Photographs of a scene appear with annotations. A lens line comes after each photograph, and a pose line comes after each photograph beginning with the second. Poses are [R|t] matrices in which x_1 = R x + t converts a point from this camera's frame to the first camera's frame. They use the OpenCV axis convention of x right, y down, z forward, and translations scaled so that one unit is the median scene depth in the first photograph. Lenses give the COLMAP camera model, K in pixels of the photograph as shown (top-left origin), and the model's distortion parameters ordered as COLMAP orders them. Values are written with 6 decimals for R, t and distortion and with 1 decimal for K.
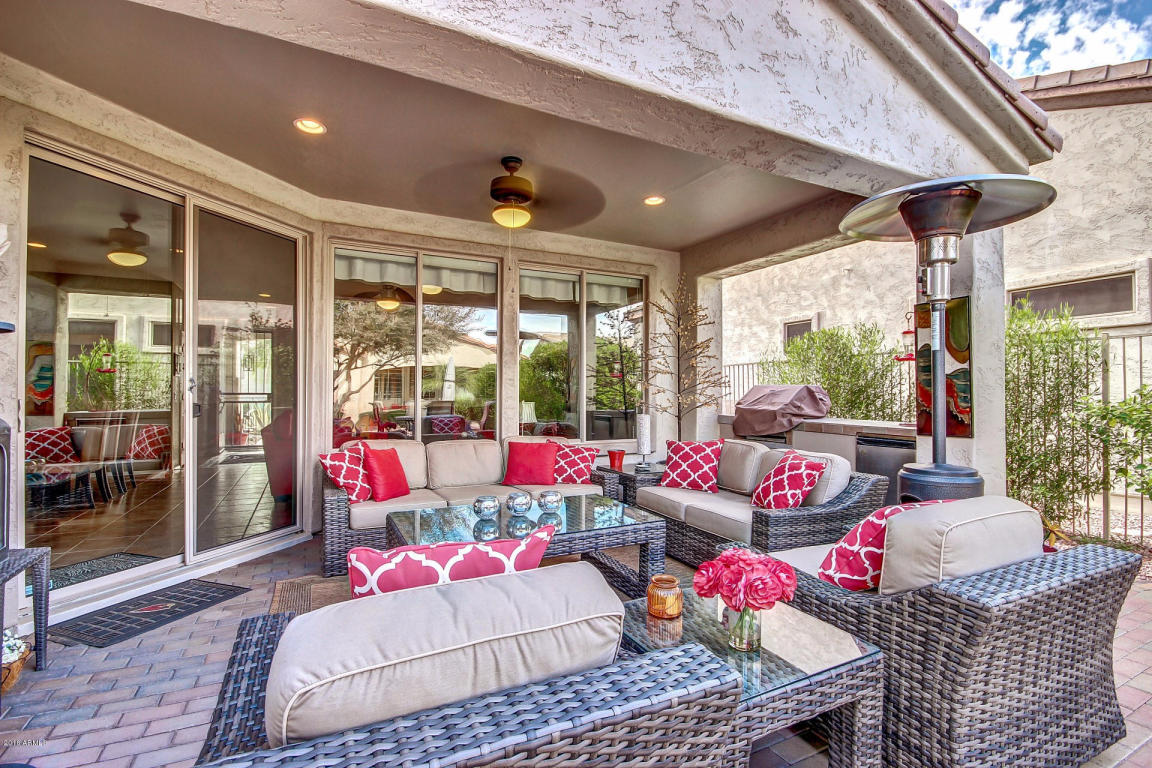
lens RADIAL K [[534.6, 0, 580.6], [0, 534.6, 390.4], [0, 0, 1]] dist [0.011065, -0.012037]
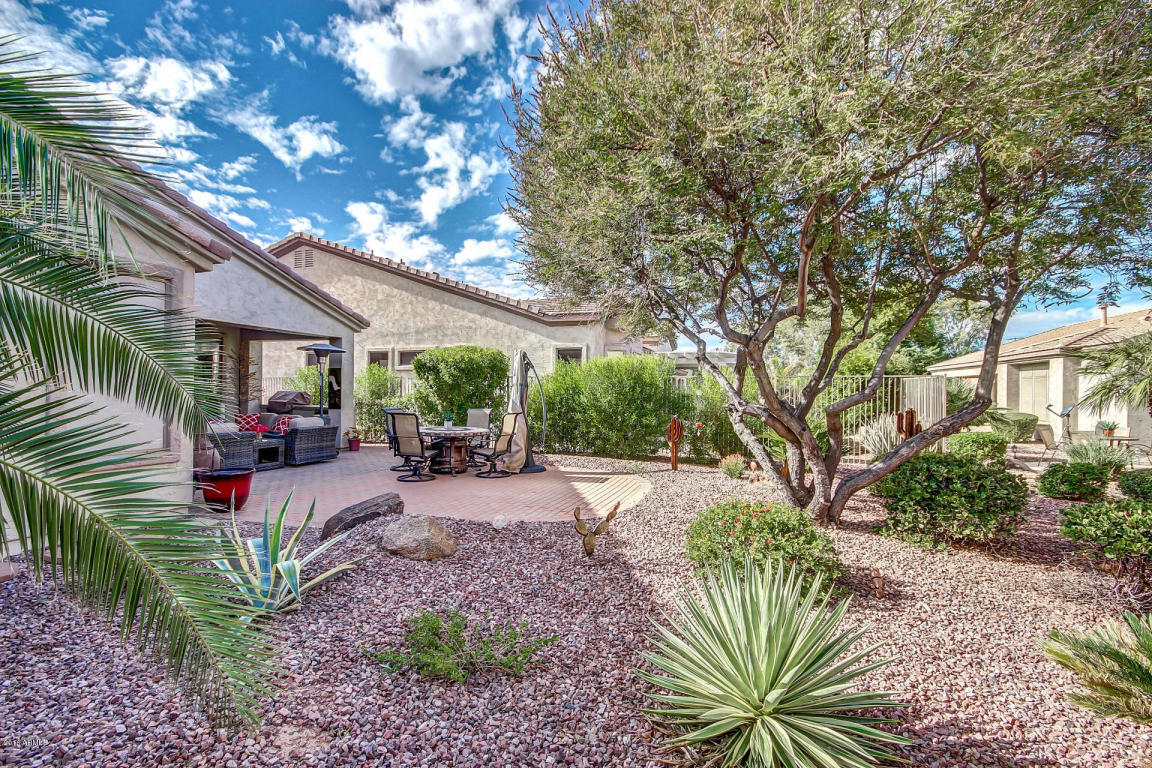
lens RADIAL K [[534.6, 0, 580.6], [0, 534.6, 390.4], [0, 0, 1]] dist [0.011065, -0.012037]
pose [[0.710805, 0.007859, 0.703346, -0.394300], [-0.017840, 0.999817, 0.006858, -0.054712], [-0.703163, -0.017422, 0.710815, -1.666859]]
